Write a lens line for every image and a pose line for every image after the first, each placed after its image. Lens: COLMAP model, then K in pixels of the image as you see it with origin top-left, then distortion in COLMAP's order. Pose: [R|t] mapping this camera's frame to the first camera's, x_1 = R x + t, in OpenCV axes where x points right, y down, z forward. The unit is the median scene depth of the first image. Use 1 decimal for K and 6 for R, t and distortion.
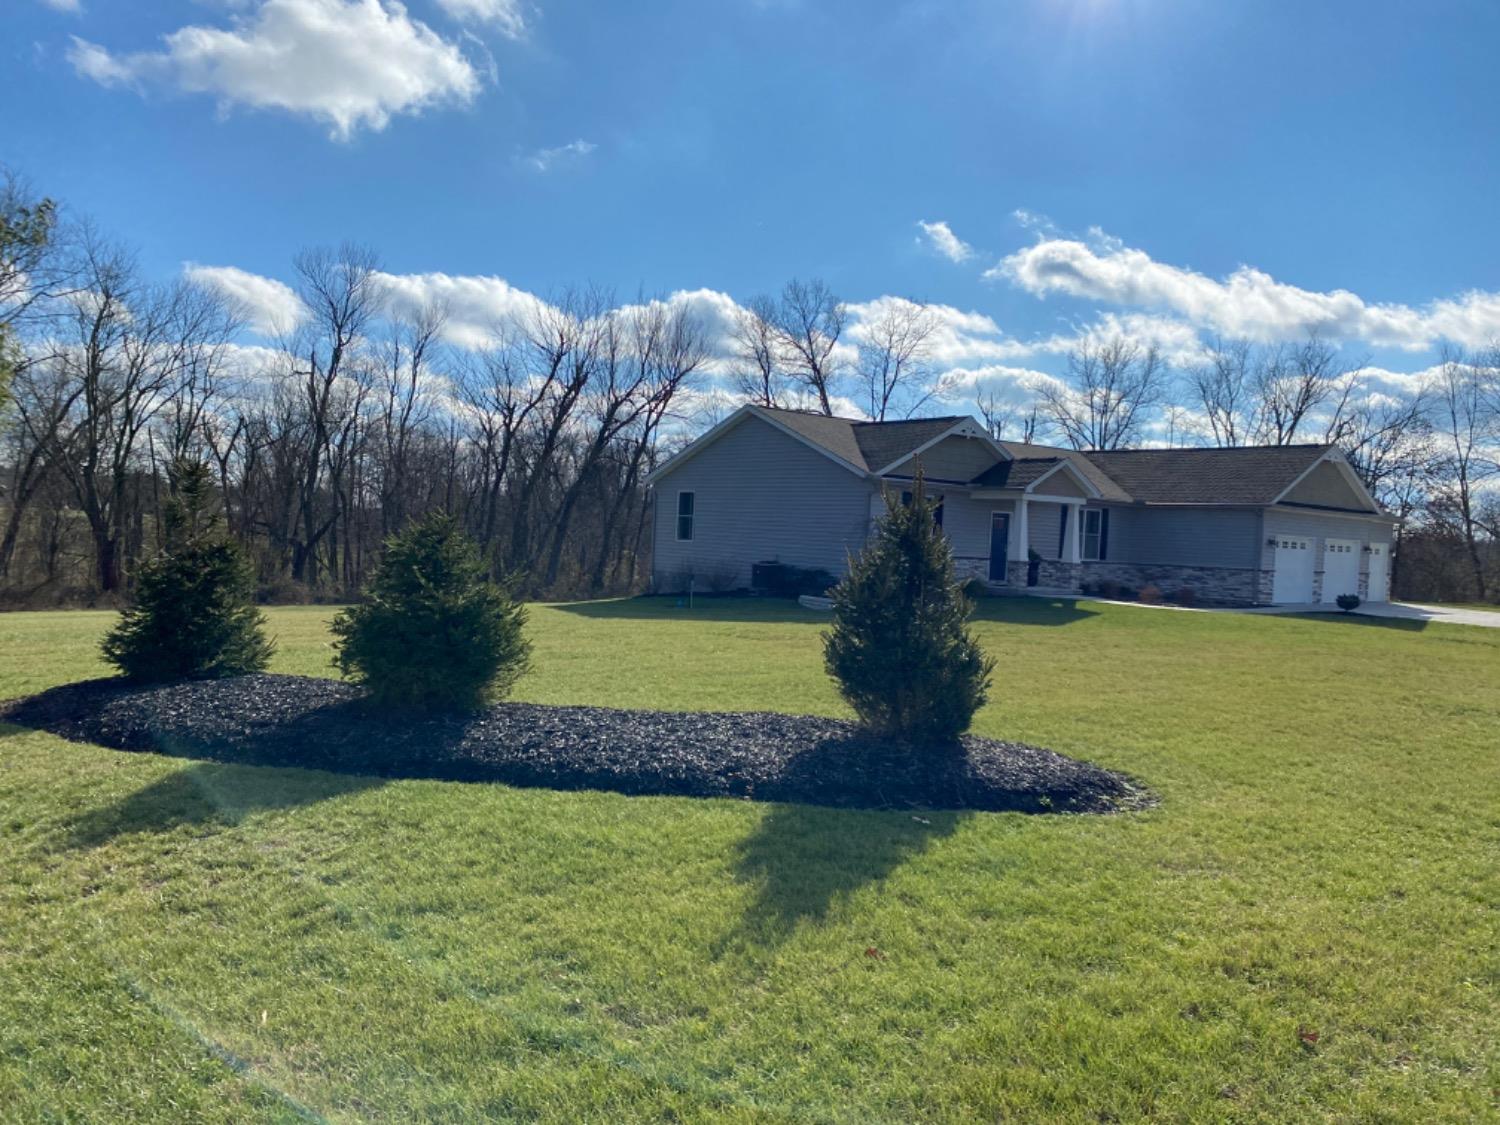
lens RADIAL K [[1160.4, 0, 750.0], [0, 1160.4, 562.5], [0, 0, 1]] dist [0.162383, -0.445854]
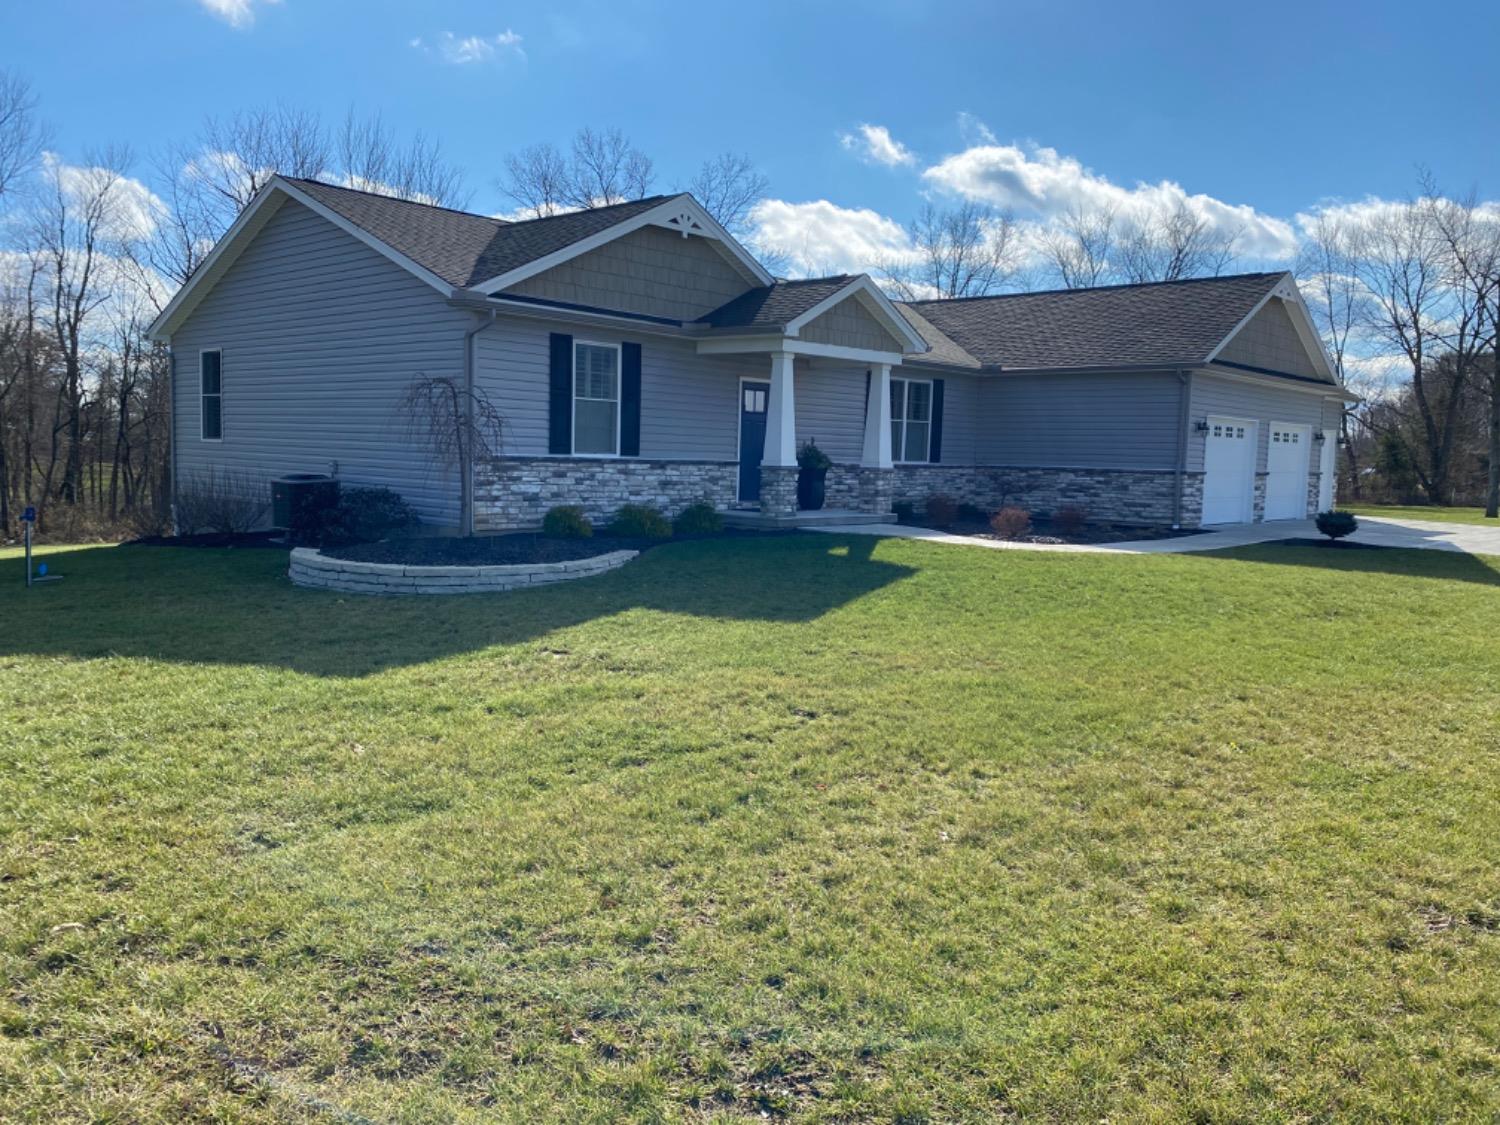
lens RADIAL K [[1160.4, 0, 750.0], [0, 1160.4, 562.5], [0, 0, 1]] dist [0.162383, -0.445854]
pose [[0.992868, -0.029779, 0.115440, 0.138831], [0.020872, 0.996765, 0.077610, 0.000926], [-0.117378, -0.074647, 0.990278, 0.420357]]
